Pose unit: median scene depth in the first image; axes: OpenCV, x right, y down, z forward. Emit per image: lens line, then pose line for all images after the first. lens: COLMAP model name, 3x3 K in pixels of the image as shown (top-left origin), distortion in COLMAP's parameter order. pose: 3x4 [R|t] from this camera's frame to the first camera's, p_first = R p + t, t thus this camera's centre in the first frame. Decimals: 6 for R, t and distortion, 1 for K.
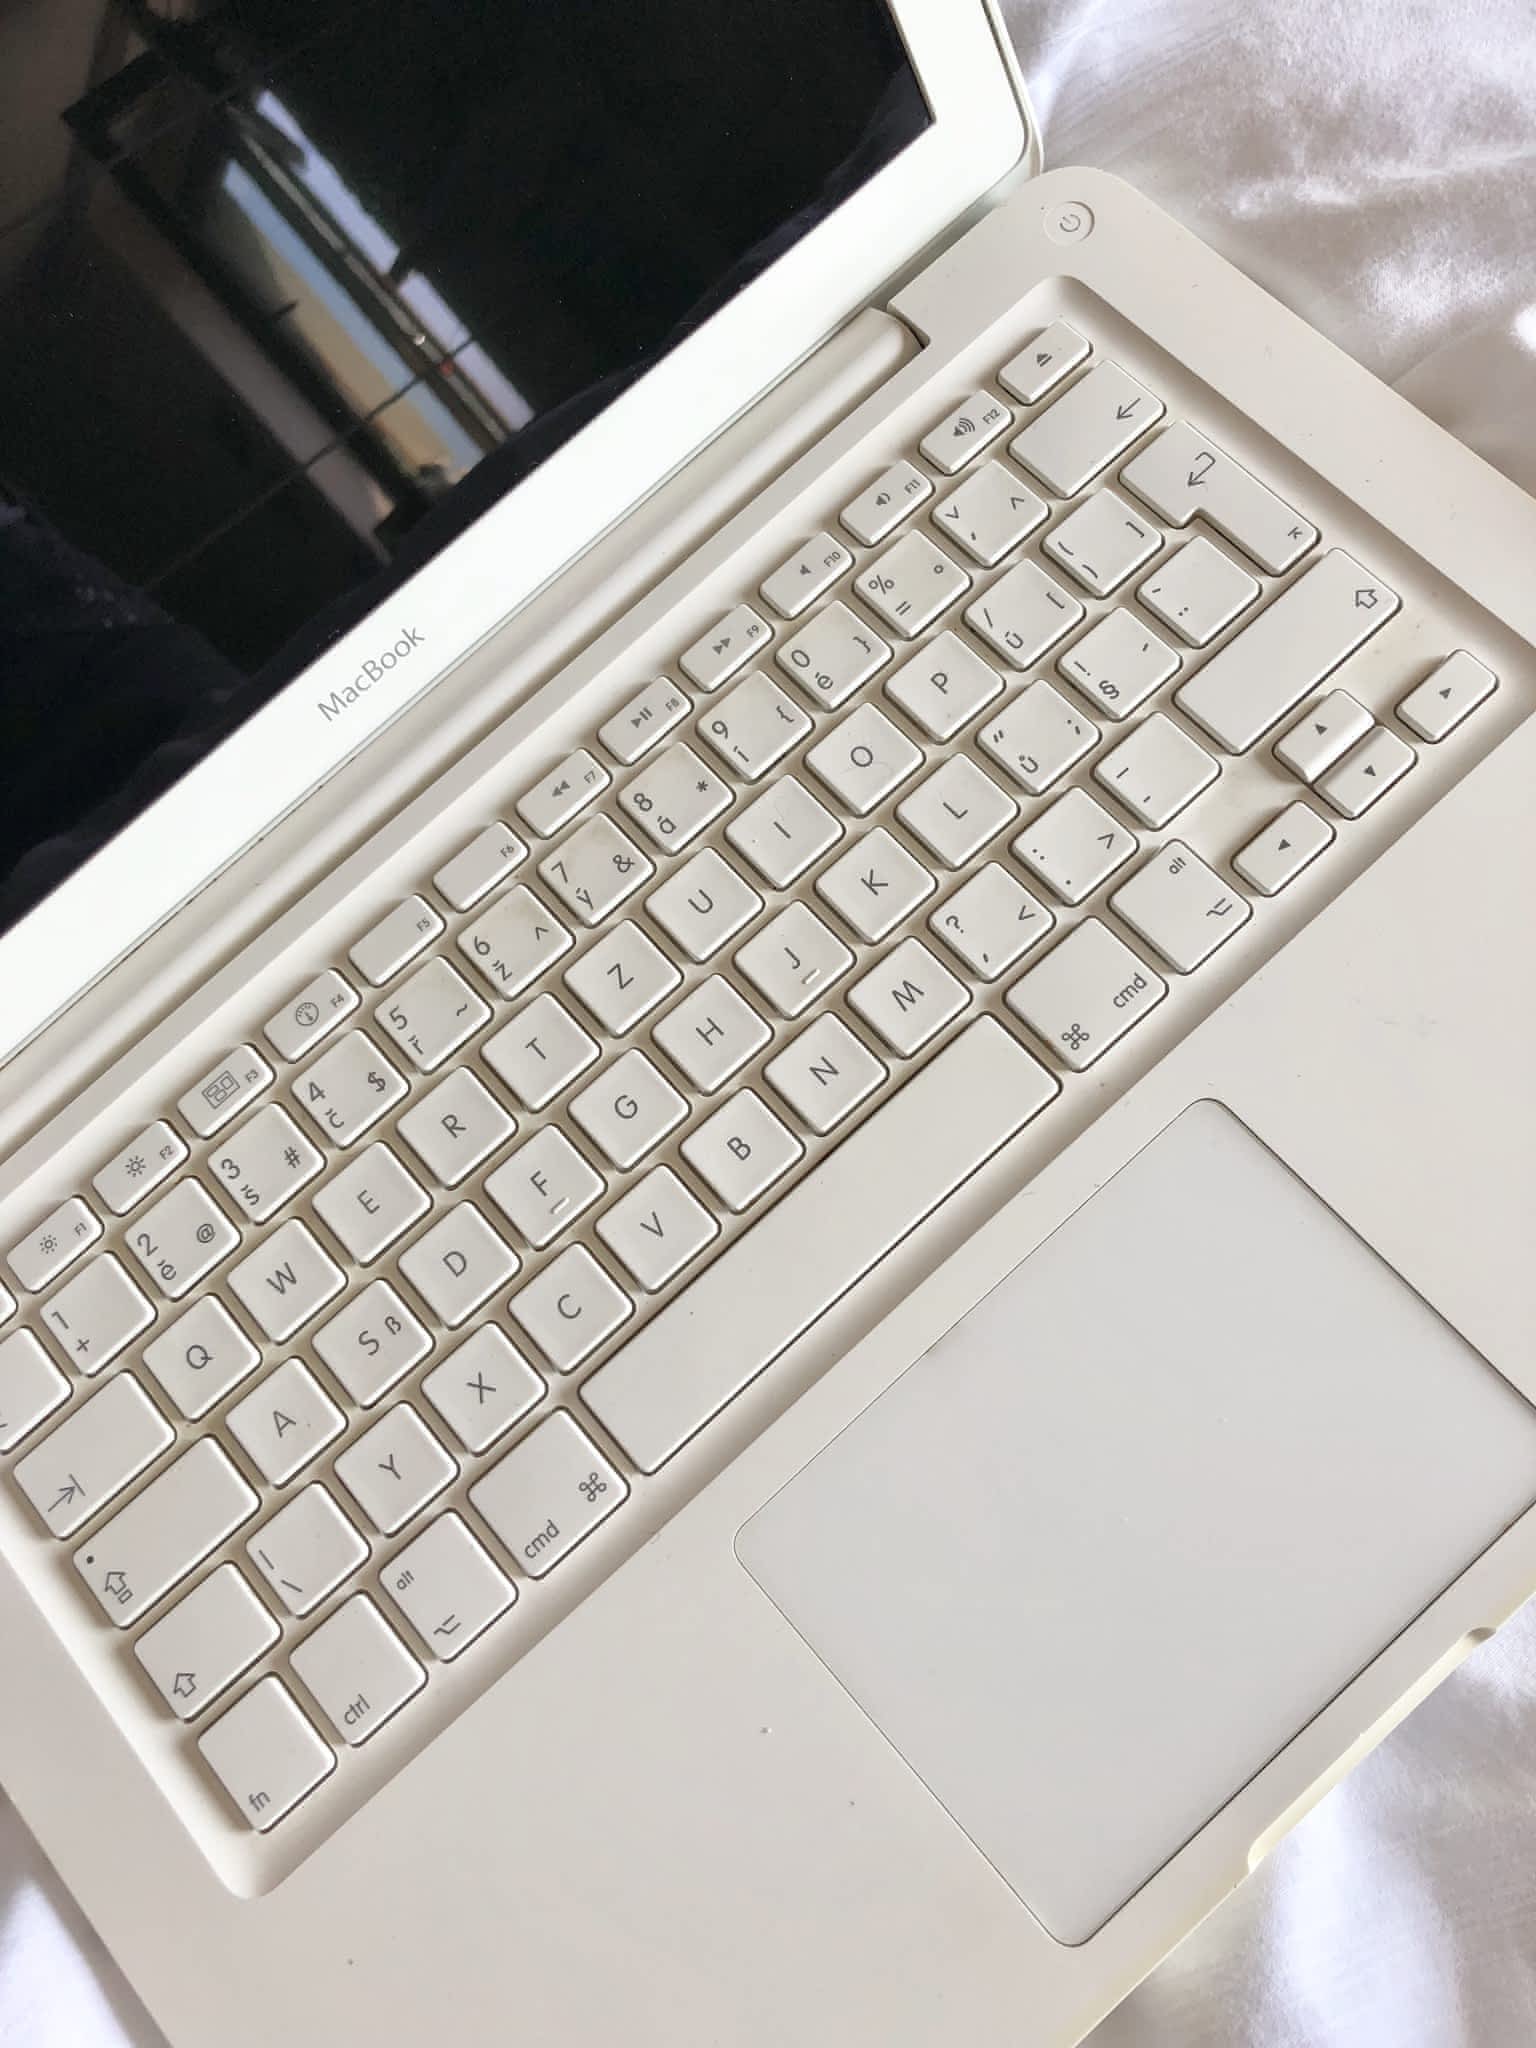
lens RADIAL K [[1708.4, 0, 768.0], [0, 1708.4, 1024.0], [0, 0, 1]] dist [0.045824, -0.082433]
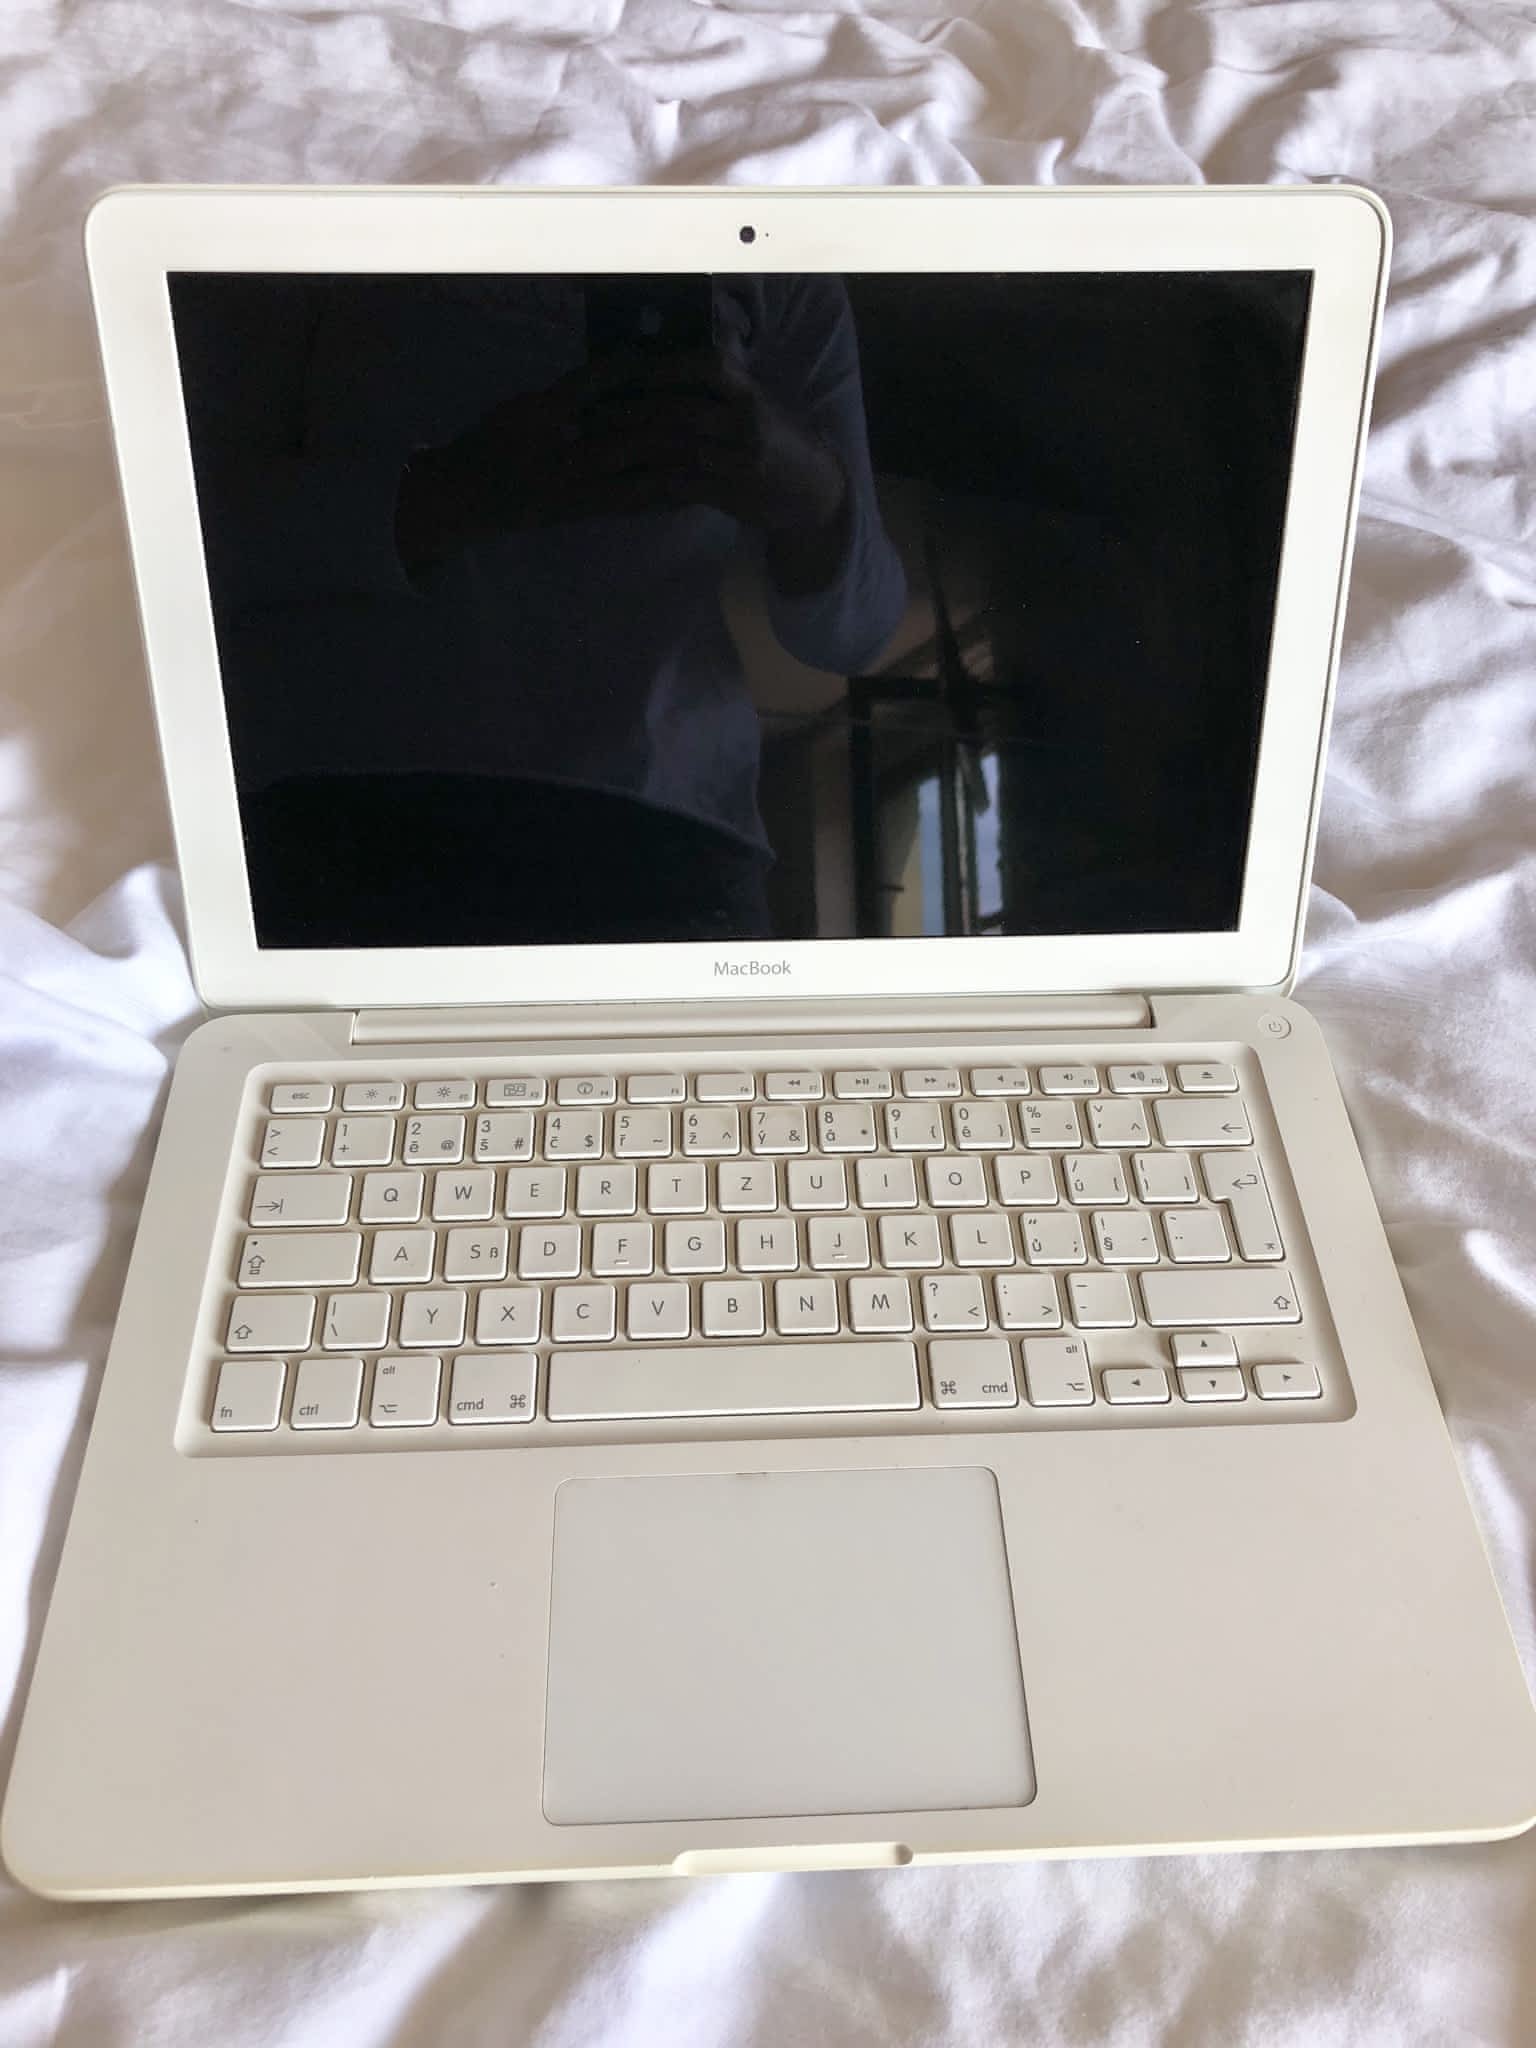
lens RADIAL K [[1669.5, 0, 768.0], [0, 1669.5, 1024.0], [0, 0, 1]] dist [0.221973, -0.794281]
pose [[0.761093, 0.589141, -0.271386, 0.259921], [-0.647734, 0.712441, -0.269940, 0.270564], [0.034314, 0.381235, 0.923841, -0.485295]]
